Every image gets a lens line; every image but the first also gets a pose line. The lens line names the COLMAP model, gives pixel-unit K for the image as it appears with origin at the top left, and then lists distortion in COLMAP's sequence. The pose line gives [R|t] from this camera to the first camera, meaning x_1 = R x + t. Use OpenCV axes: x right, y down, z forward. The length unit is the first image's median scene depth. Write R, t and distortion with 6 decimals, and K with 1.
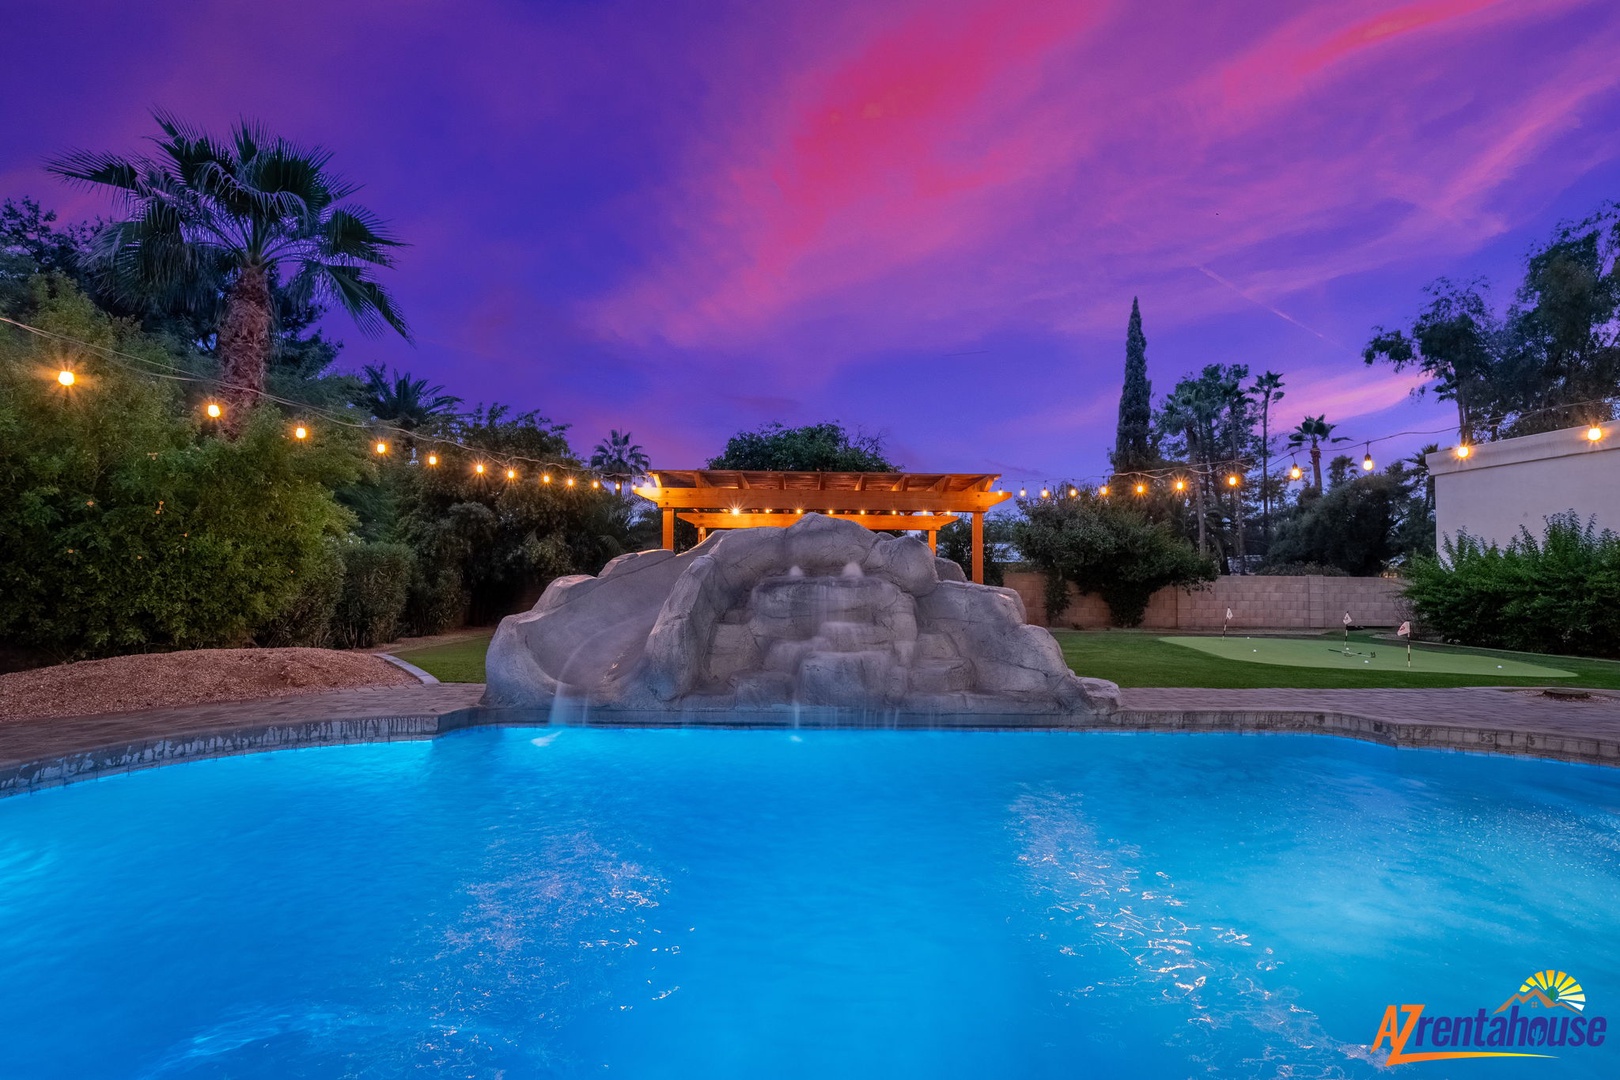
lens RADIAL K [[708.4, 0, 810.0], [0, 708.4, 540.0], [0, 0, 1]] dist [-0.001881, -0.000025]
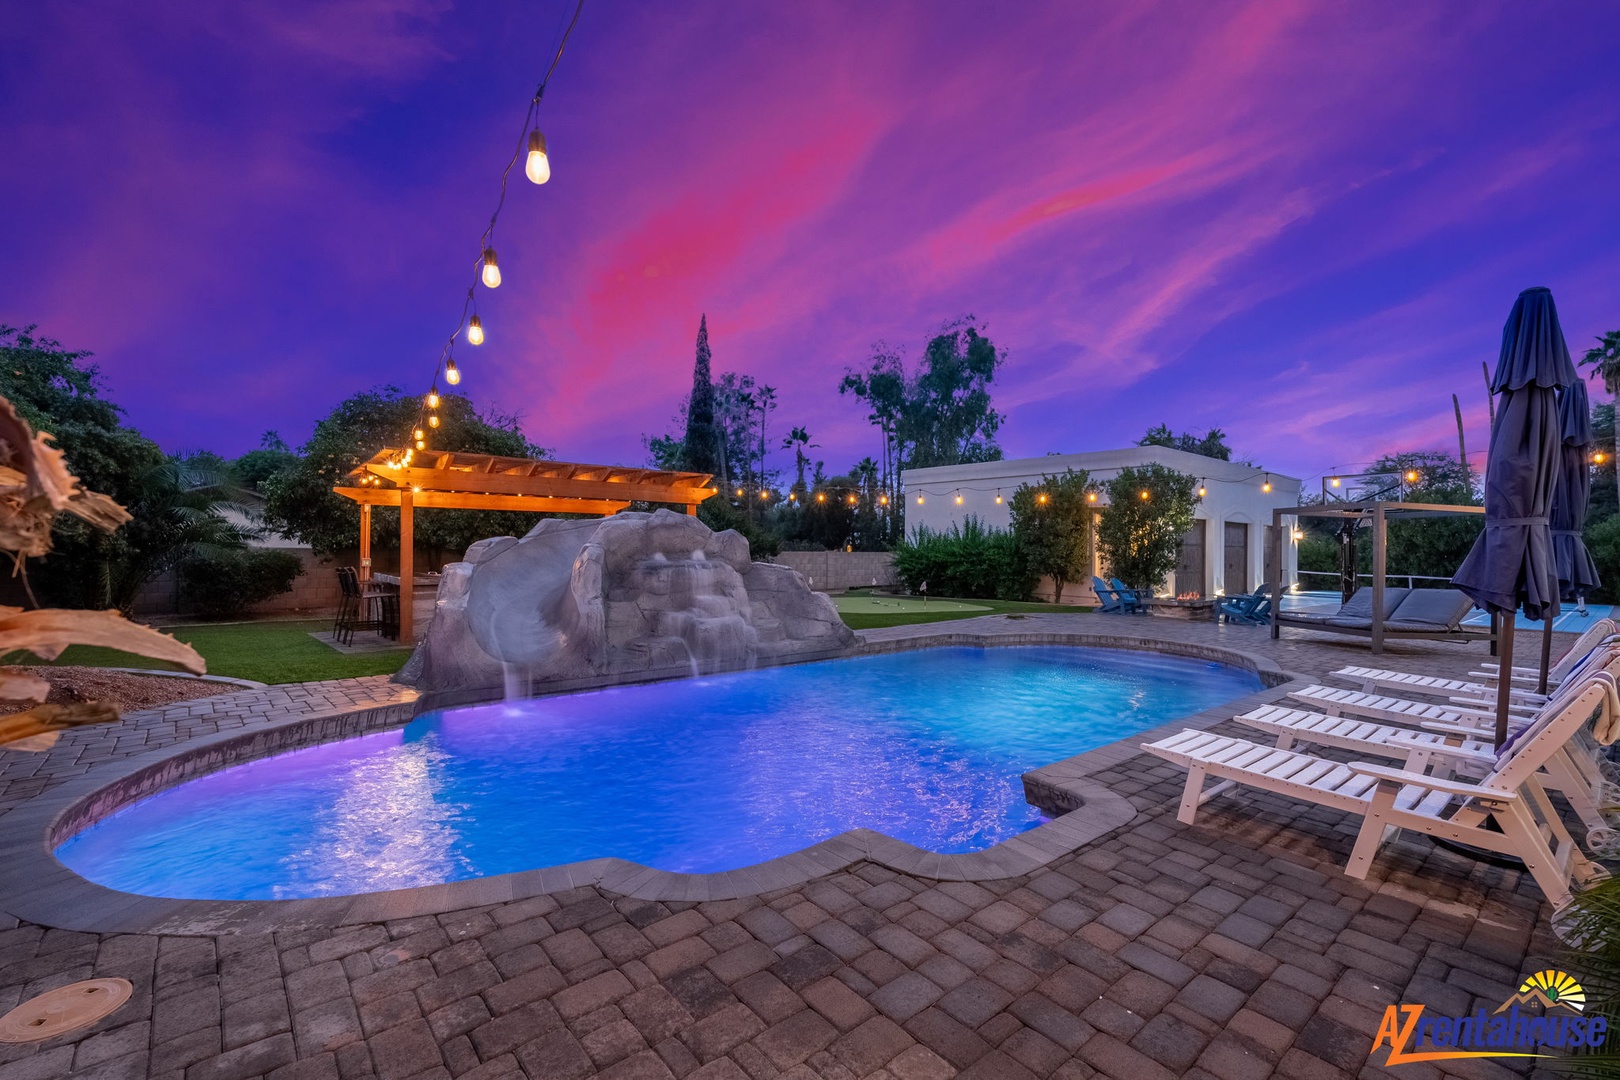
lens RADIAL K [[708.4, 0, 810.0], [0, 708.4, 540.0], [0, 0, 1]] dist [-0.001881, -0.000025]
pose [[0.772666, 0.004289, 0.634798, -0.408878], [-0.028357, 0.999212, 0.027765, -0.018316], [-0.634179, -0.039454, 0.772179, -0.081129]]
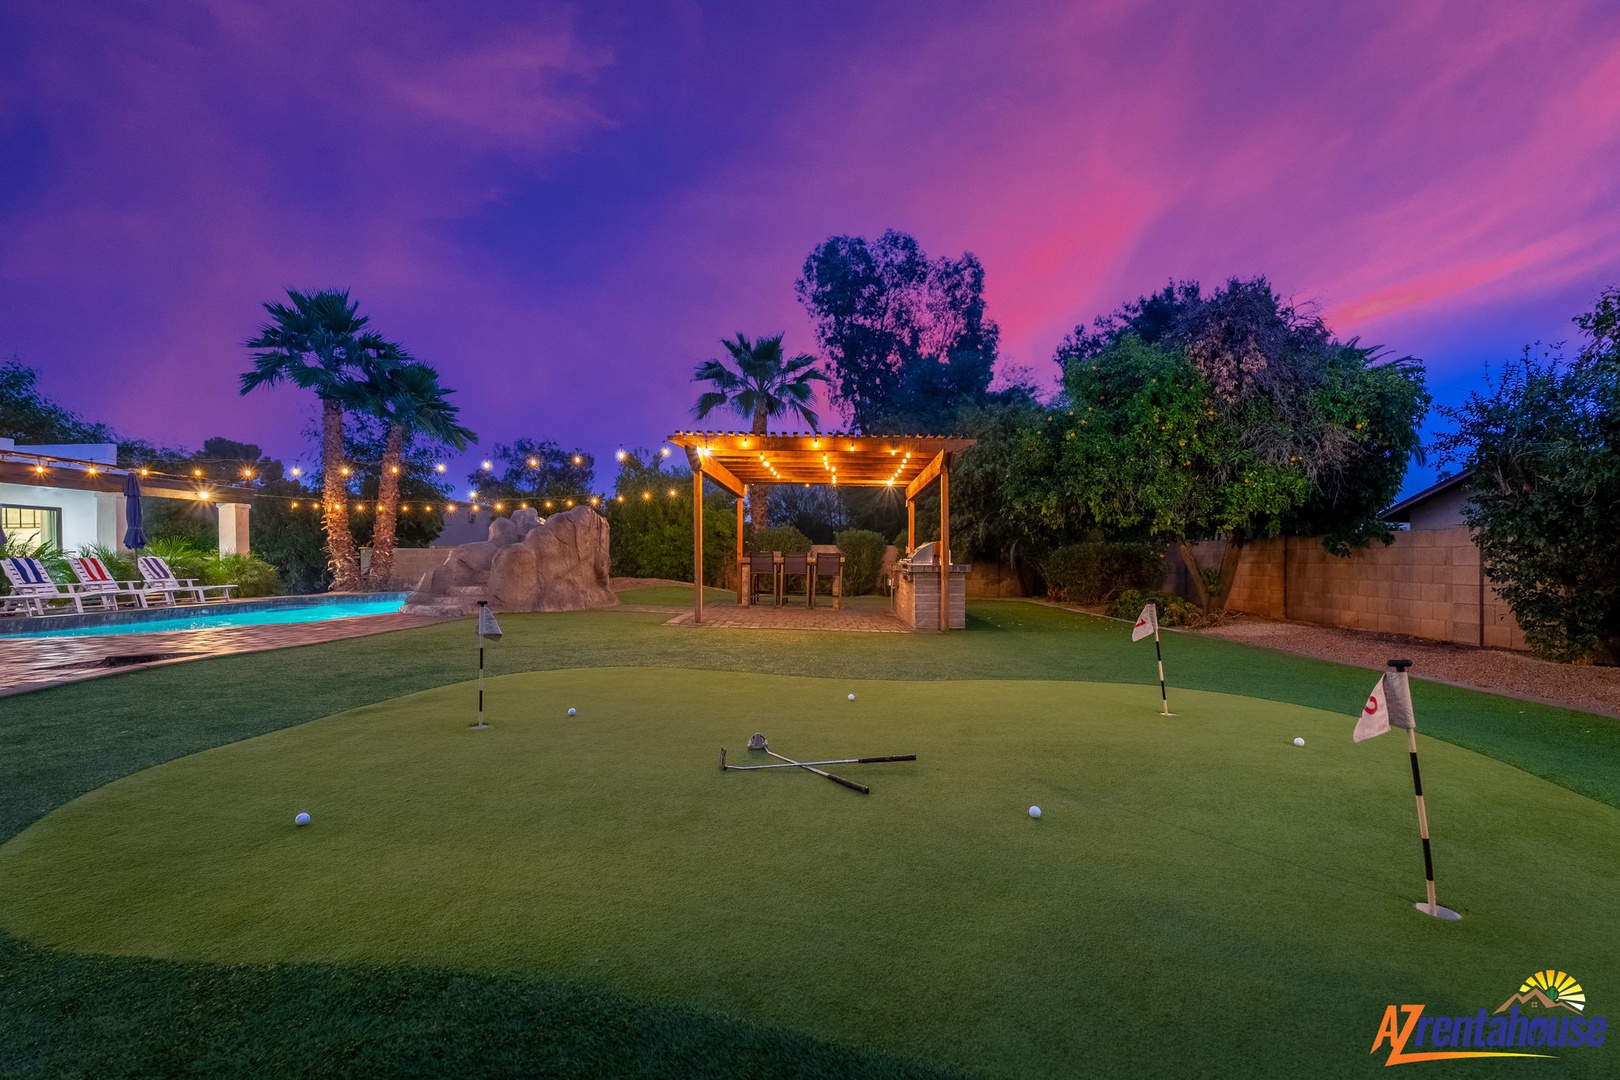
lens RADIAL K [[722.1, 0, 809.0], [0, 722.1, 566.4], [0, 0, 1]] dist [-0.002434, -0.000120]
pose [[-0.048715, -0.001143, -0.998812, 1.314315], [0.045277, 0.998969, -0.003351, 0.110031], [0.997786, -0.045386, -0.048613, 1.285518]]
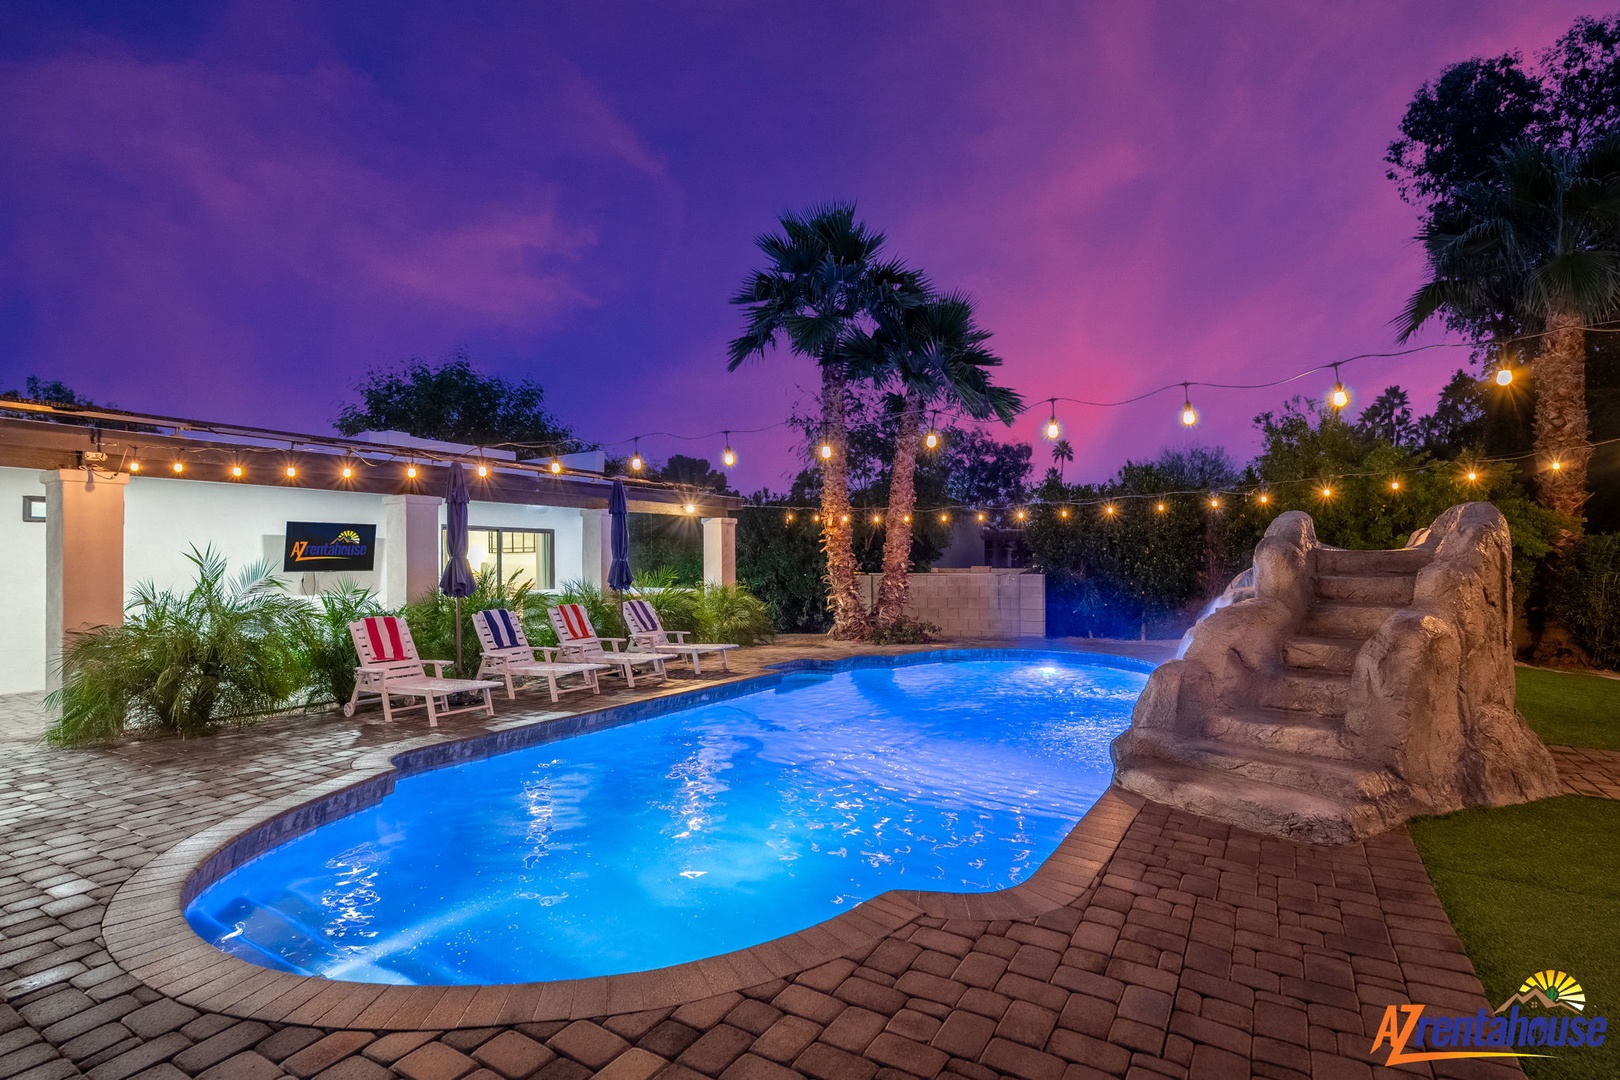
lens RADIAL K [[797.2, 0, 808.7], [0, 797.2, 552.6], [0, 0, 1]] dist [-0.001864, 0.000434]
pose [[-0.537688, -0.020613, -0.842892, 0.765723], [0.034862, 0.998303, -0.046652, 0.023506], [0.842423, -0.054469, -0.536057, 0.721471]]
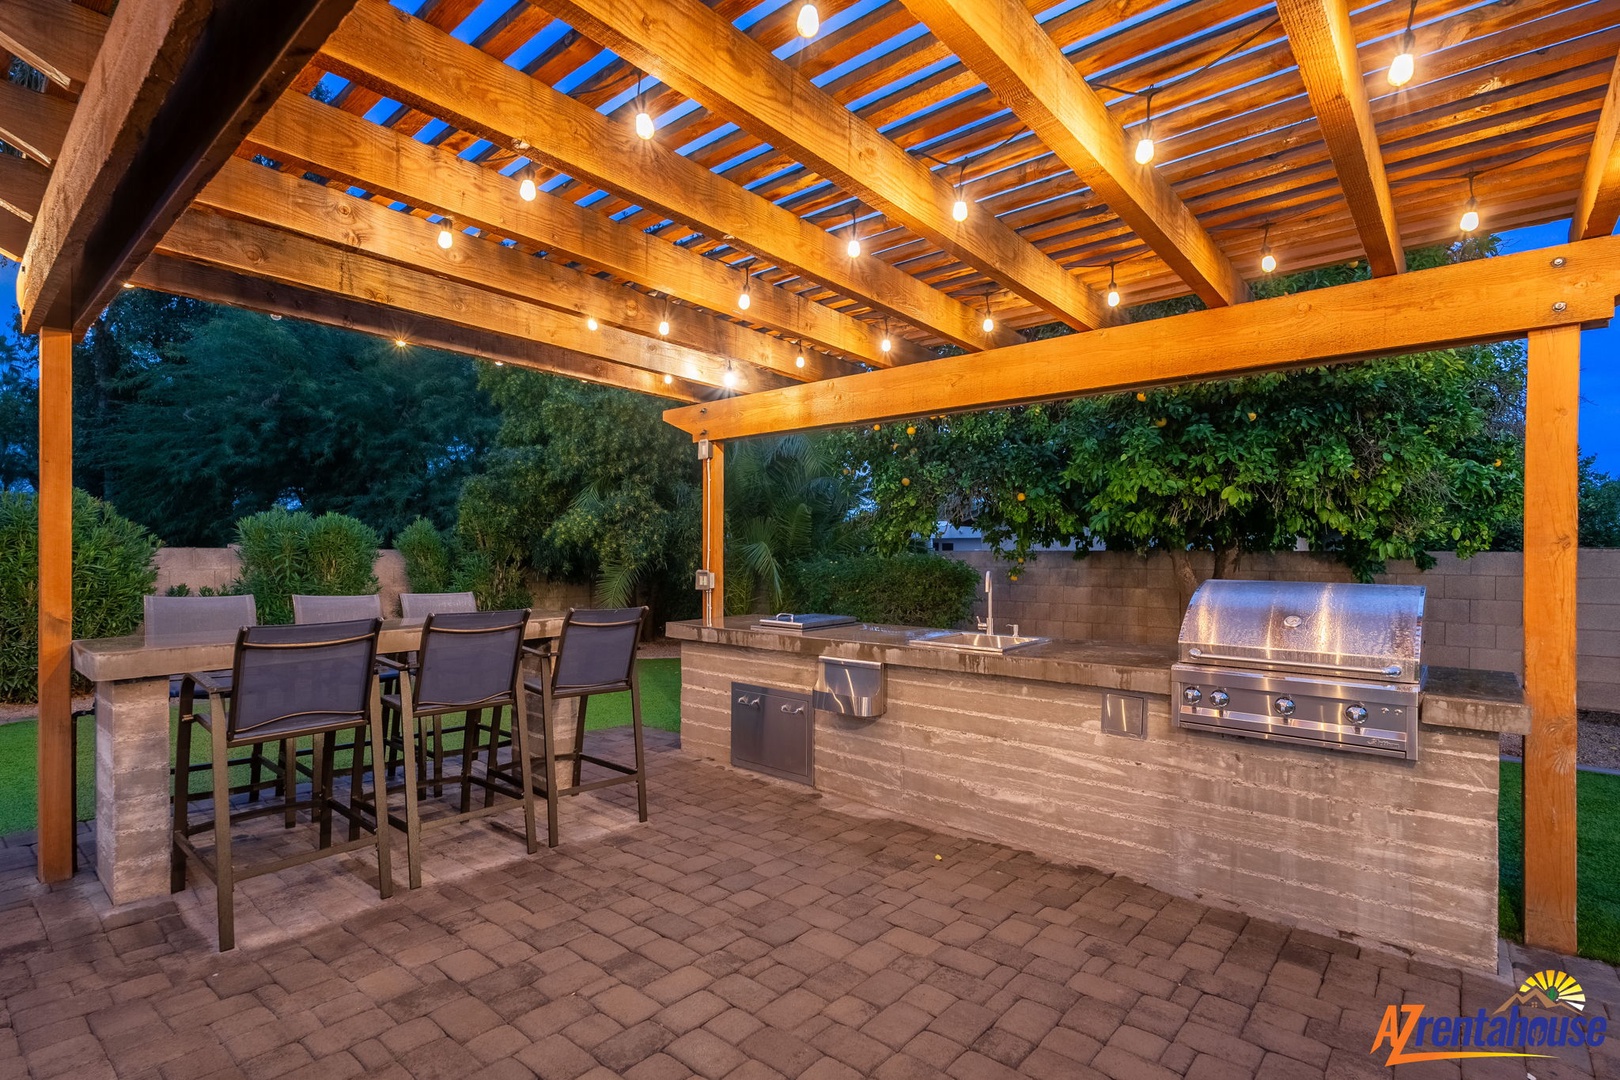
lens RADIAL K [[782.6, 0, 809.9], [0, 782.6, 532.6], [0, 0, 1]] dist [0.000146, -0.000251]
pose [[0.750265, -0.025431, -0.660648, 0.229858], [0.034838, 0.999392, 0.001093, 0.047466], [0.660219, -0.023835, 0.750695, 1.029732]]
